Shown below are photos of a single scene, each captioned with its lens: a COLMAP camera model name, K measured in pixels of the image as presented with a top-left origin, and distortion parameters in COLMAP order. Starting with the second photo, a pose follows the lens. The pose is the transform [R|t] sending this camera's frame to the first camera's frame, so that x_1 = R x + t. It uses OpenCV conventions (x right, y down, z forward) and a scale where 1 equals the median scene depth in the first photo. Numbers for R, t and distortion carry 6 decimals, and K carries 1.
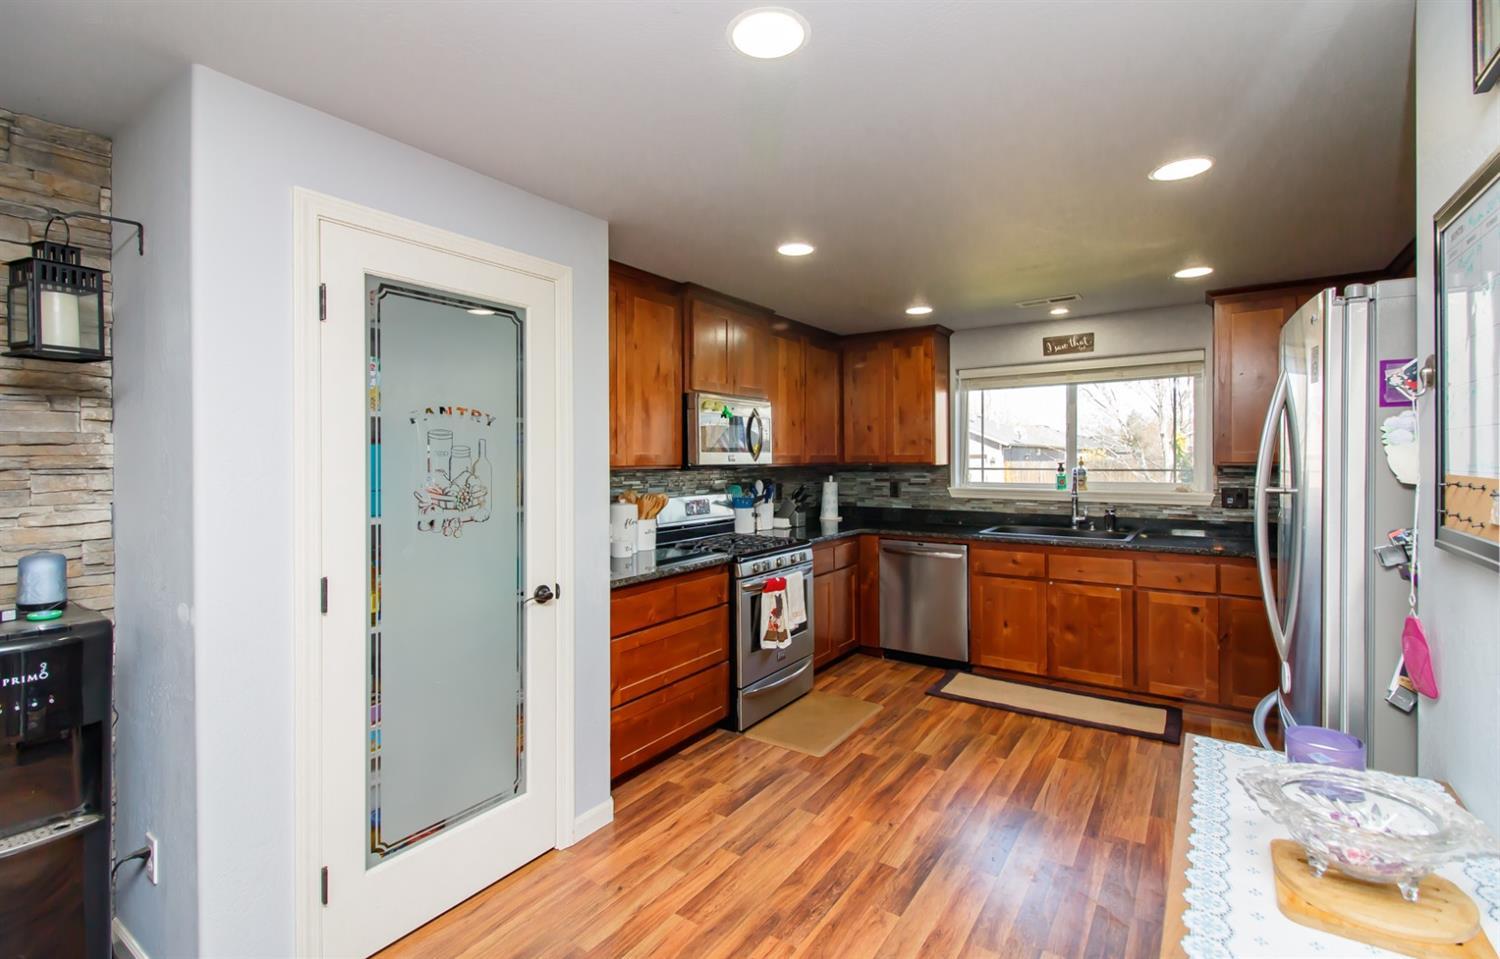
lens RADIAL K [[683.9, 0, 750.1], [0, 683.9, 461.5], [0, 0, 1]] dist [0.124942, 0.000017]
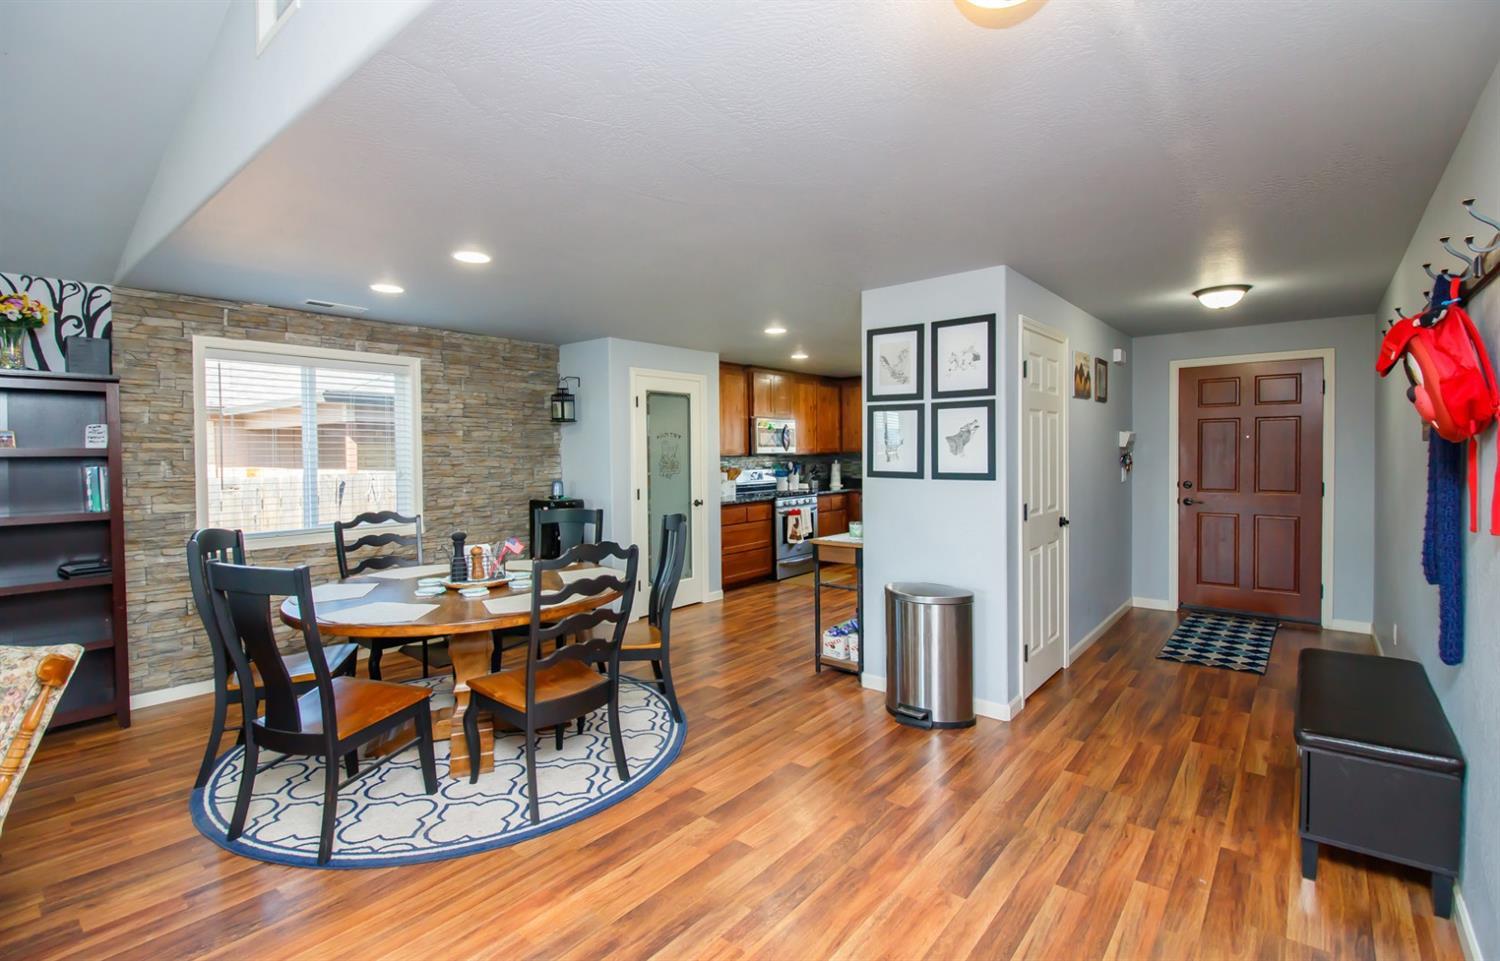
lens RADIAL K [[683.9, 0, 750.1], [0, 683.9, 462.5], [0, 0, 1]] dist [0.124942, 0.000017]
pose [[0.995895, -0.006191, -0.090306, 0.083410], [0.007612, 0.999853, 0.015389, 0.000175], [0.090197, -0.016014, 0.995795, -0.969962]]
